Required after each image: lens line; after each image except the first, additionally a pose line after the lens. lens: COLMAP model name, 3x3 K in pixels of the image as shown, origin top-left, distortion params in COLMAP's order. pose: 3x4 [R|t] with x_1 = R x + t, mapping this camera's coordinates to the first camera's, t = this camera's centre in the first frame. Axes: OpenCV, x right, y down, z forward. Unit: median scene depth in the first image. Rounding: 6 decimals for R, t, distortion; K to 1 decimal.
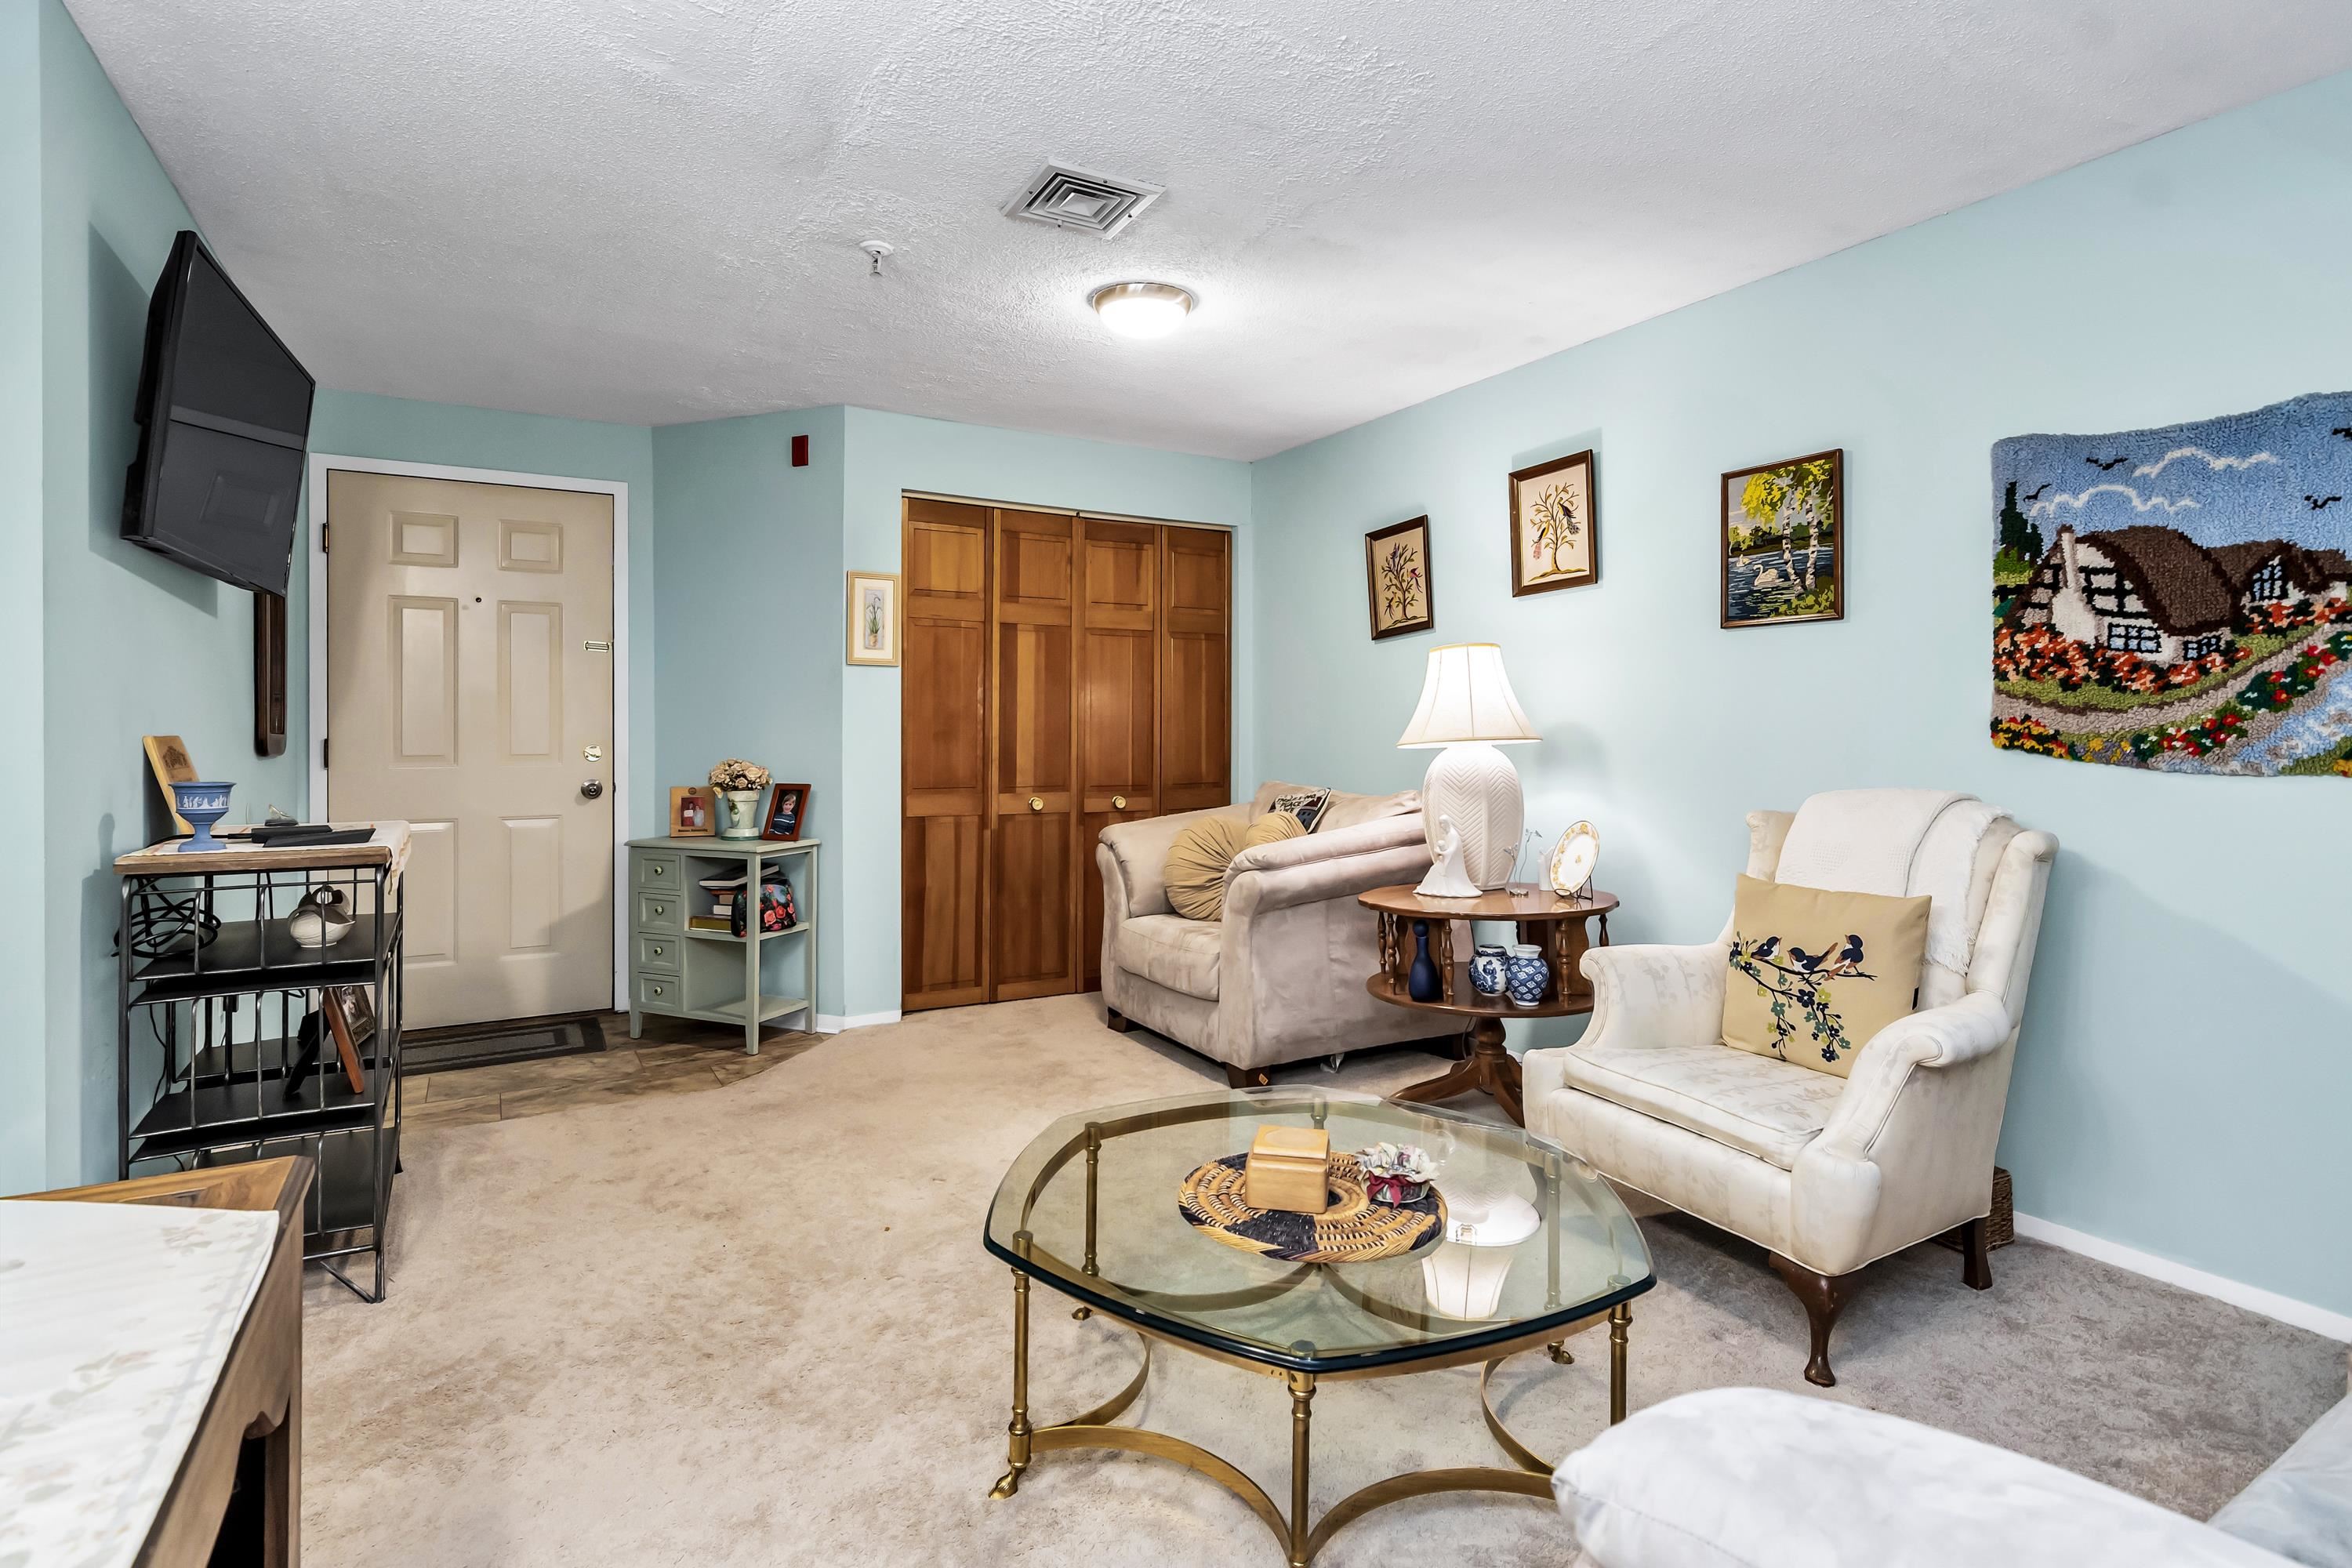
lens RADIAL K [[1171.3, 0, 1169.4], [0, 1171.3, 740.8], [0, 0, 1]] dist [-0.002619, -0.000023]
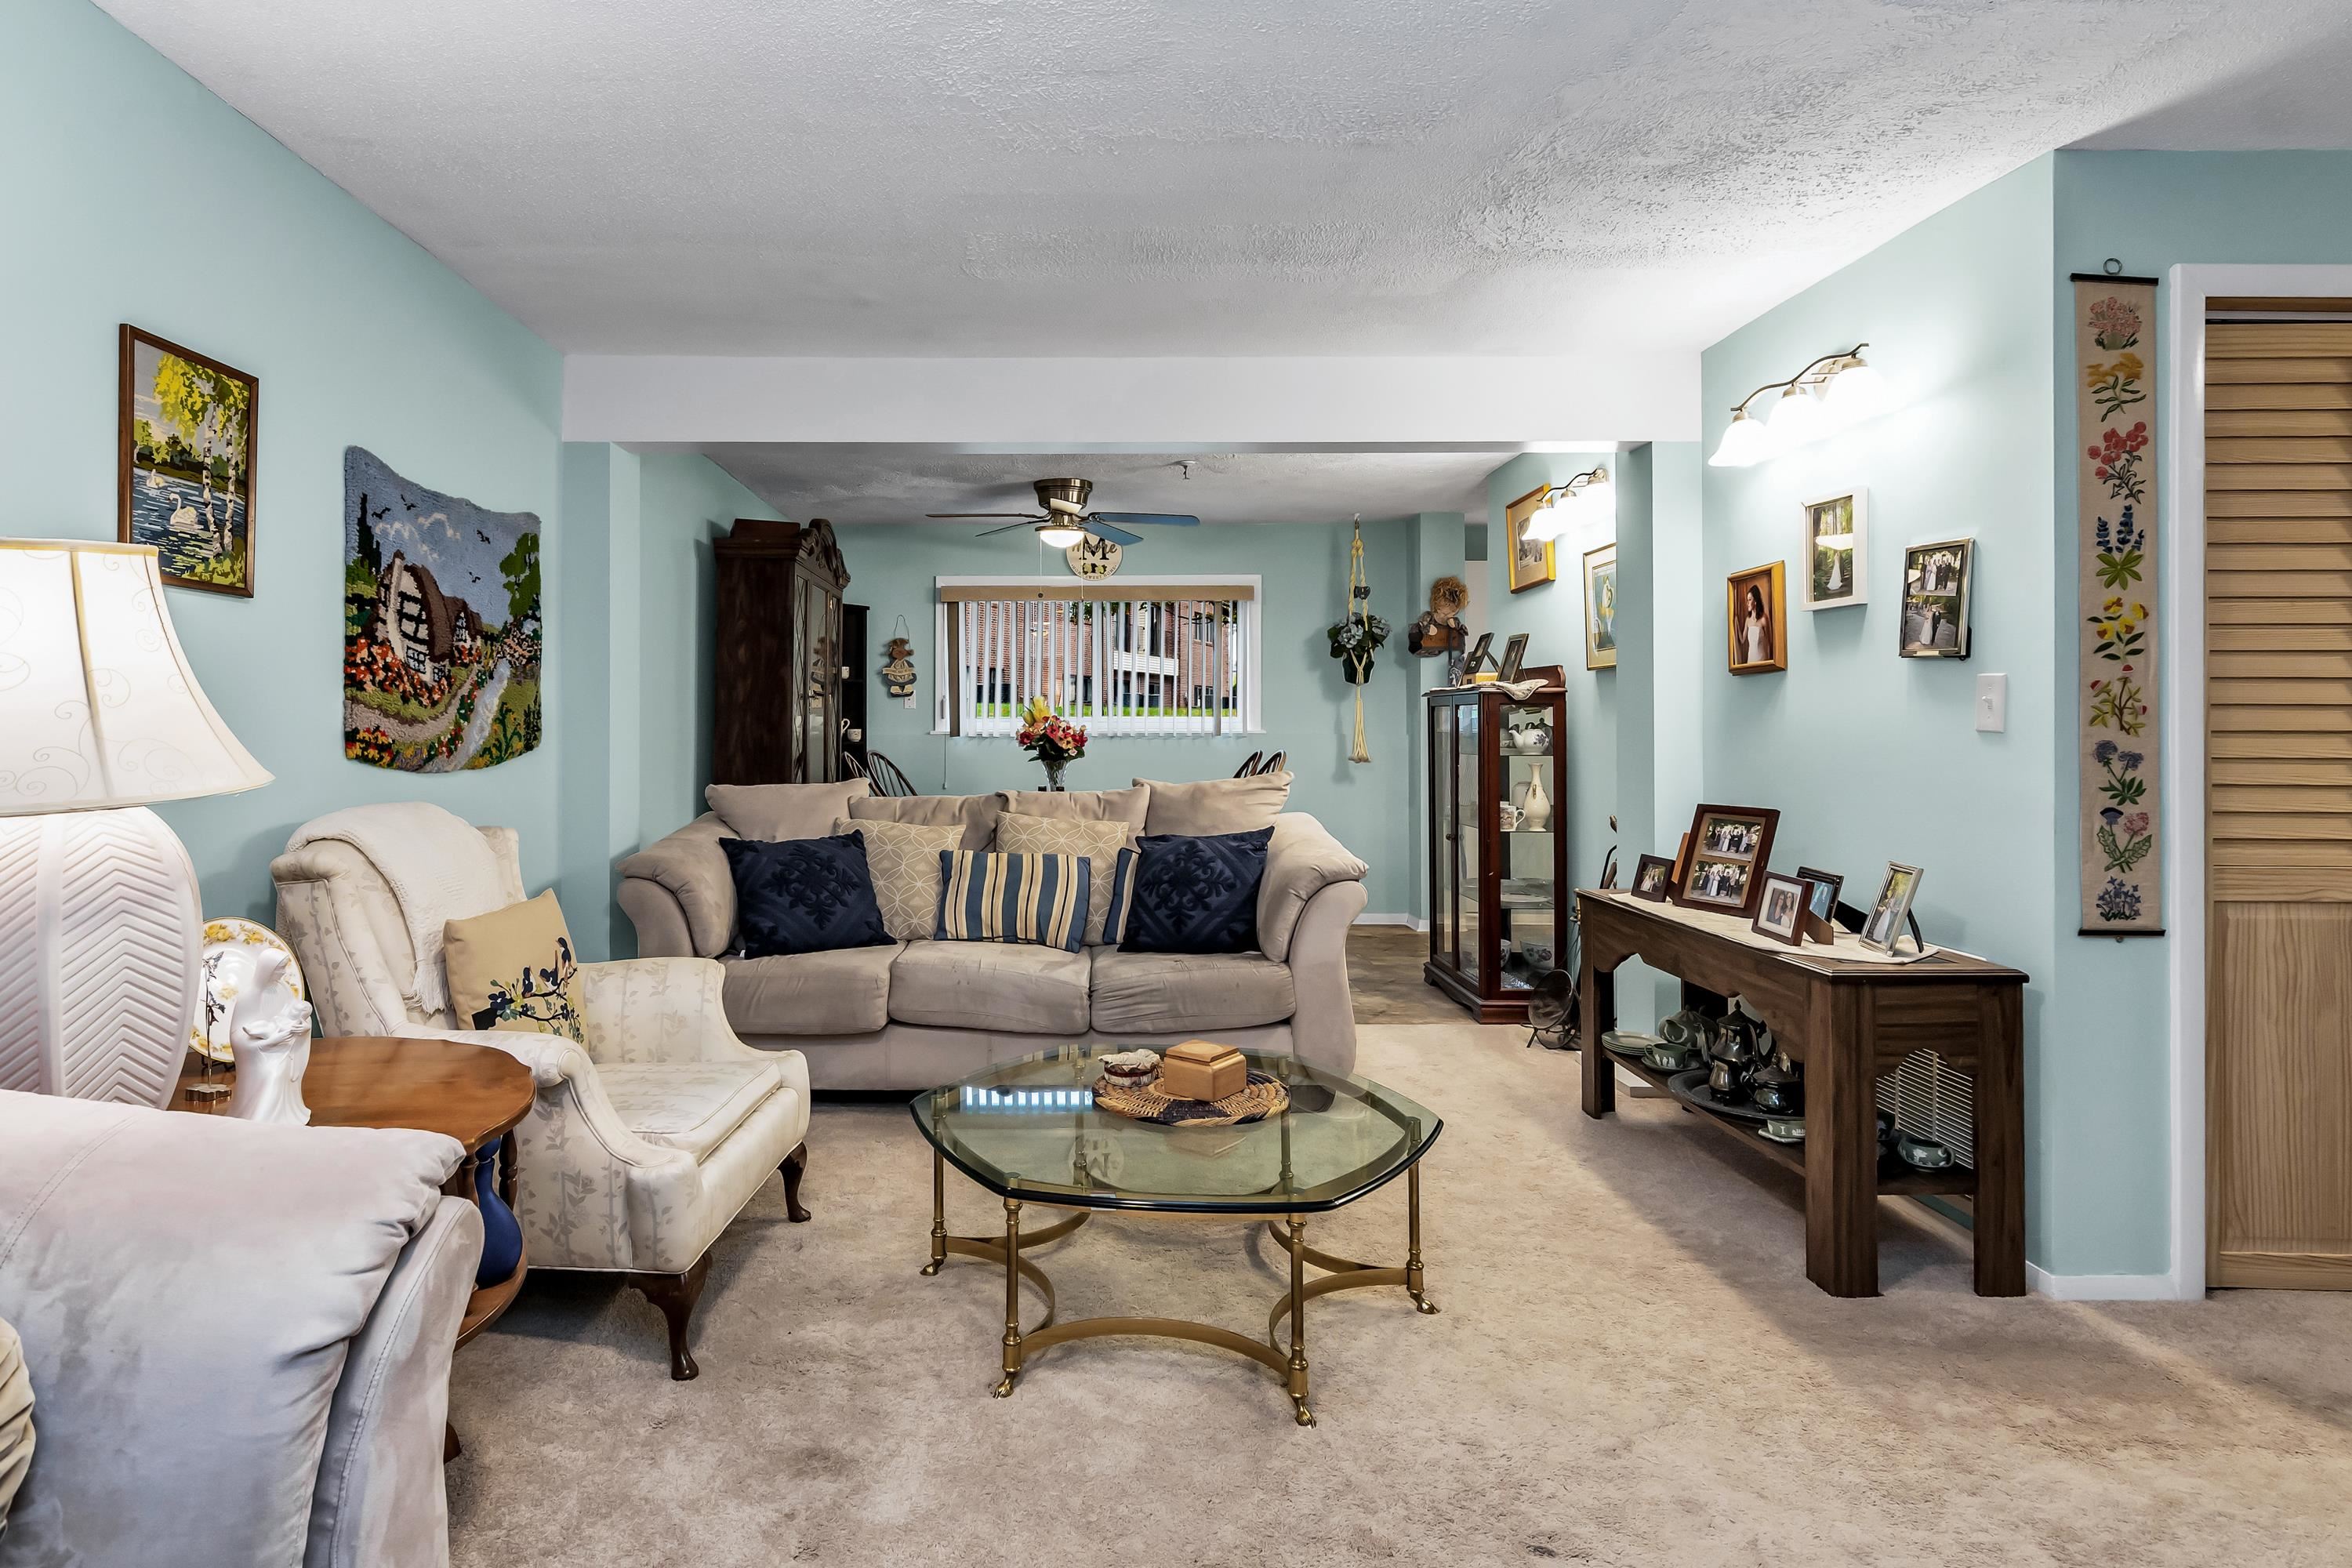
lens RADIAL K [[890.8, 0, 1173.8], [0, 890.8, 724.8], [0, 0, 1]] dist [-0.000538, -0.000021]
pose [[-0.862121, -0.001397, 0.506701, -0.270381], [0.002636, 0.999970, 0.007241, -0.026349], [-0.506696, 0.007579, -0.862092, 1.323700]]
